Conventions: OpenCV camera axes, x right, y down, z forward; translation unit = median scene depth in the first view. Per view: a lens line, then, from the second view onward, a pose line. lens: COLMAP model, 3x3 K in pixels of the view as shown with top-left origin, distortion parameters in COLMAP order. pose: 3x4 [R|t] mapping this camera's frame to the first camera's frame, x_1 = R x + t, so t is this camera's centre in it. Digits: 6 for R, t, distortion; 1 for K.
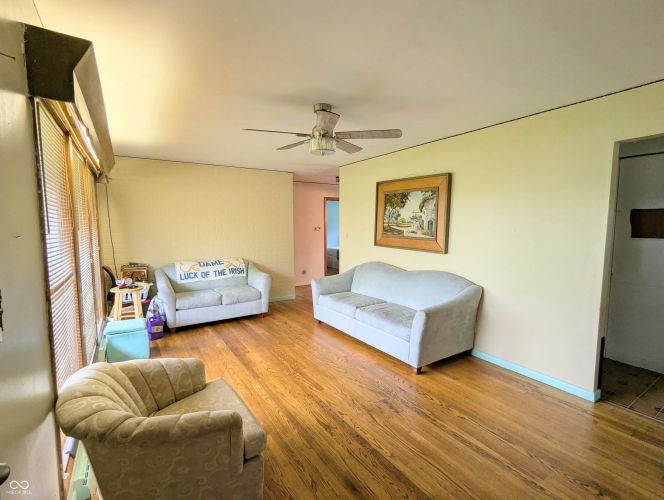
lens RADIAL K [[317.8, 0, 333.3], [0, 317.8, 253.8], [0, 0, 1]] dist [0.005612, -0.000546]
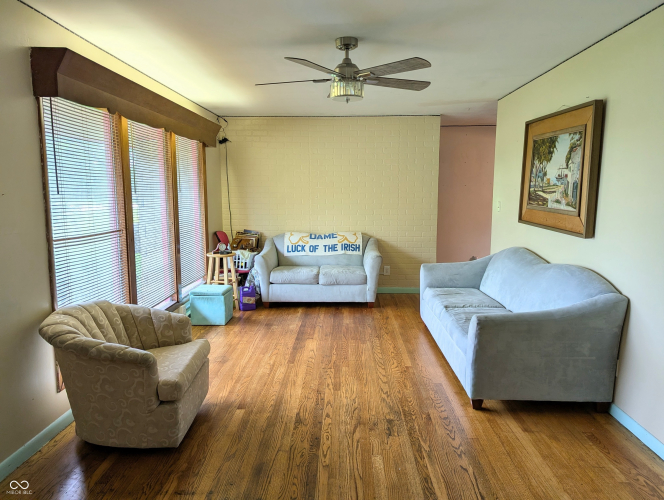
lens RADIAL K [[468.5, 0, 333.2], [0, 468.5, 249.9], [0, 0, 1]] dist [0.070417, -0.050567]
pose [[0.819823, 0.074061, -0.567808, 0.471397], [-0.054772, 0.997196, 0.050986, 0.002671], [0.569992, -0.010700, 0.821581, -0.003226]]
